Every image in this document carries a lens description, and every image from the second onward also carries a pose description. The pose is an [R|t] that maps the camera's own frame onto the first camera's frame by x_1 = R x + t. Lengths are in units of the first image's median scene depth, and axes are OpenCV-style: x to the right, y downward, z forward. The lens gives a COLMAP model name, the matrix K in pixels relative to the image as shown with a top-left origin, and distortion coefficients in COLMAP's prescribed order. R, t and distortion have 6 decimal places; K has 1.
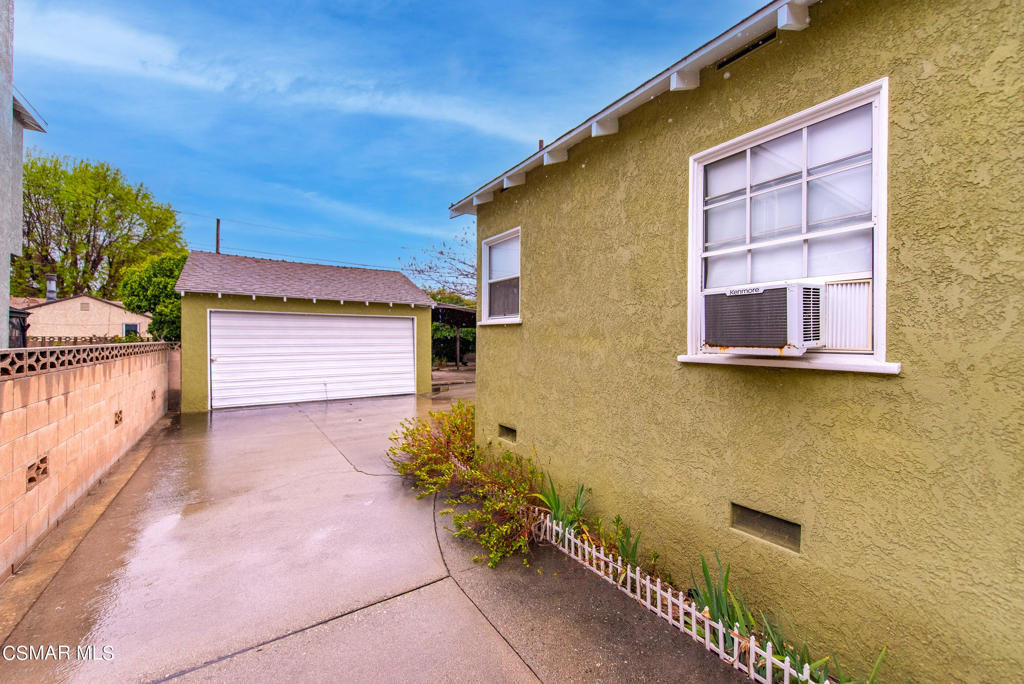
lens RADIAL K [[414.4, 0, 507.5], [0, 414.4, 331.7], [0, 0, 1]] dist [0.018796, -0.000109]
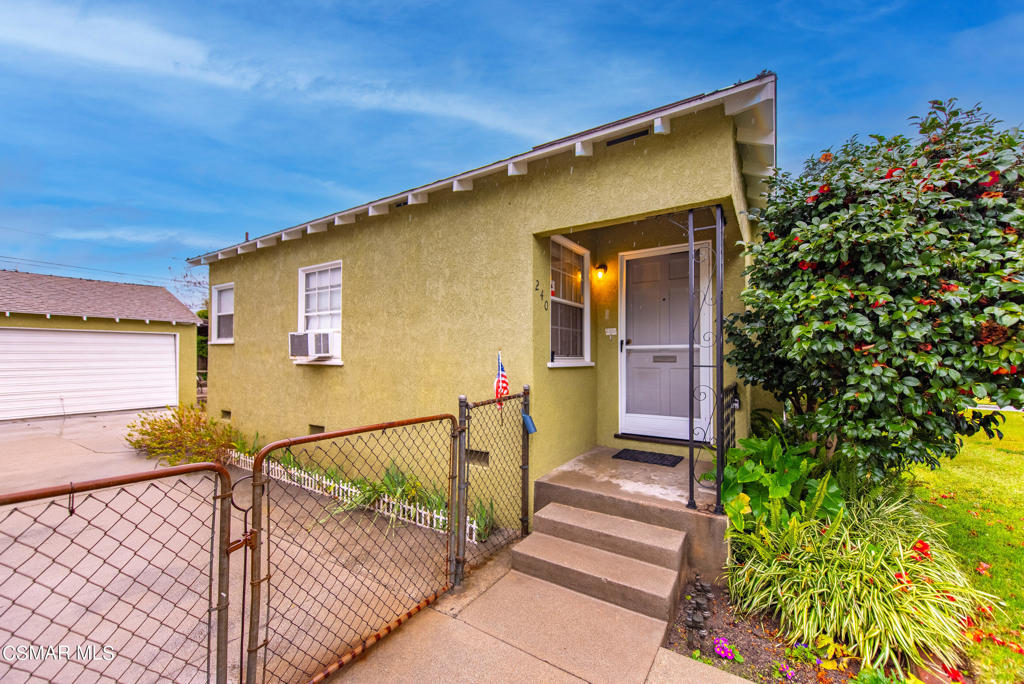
lens RADIAL K [[406.6, 0, 513.6], [0, 406.6, 345.8], [0, 0, 1]] dist [0.001905, -0.000226]
pose [[0.910141, 0.007277, 0.414235, 0.409420], [-0.005759, 0.999971, -0.004913, -0.011638], [-0.414259, 0.002086, 0.910157, -0.972628]]
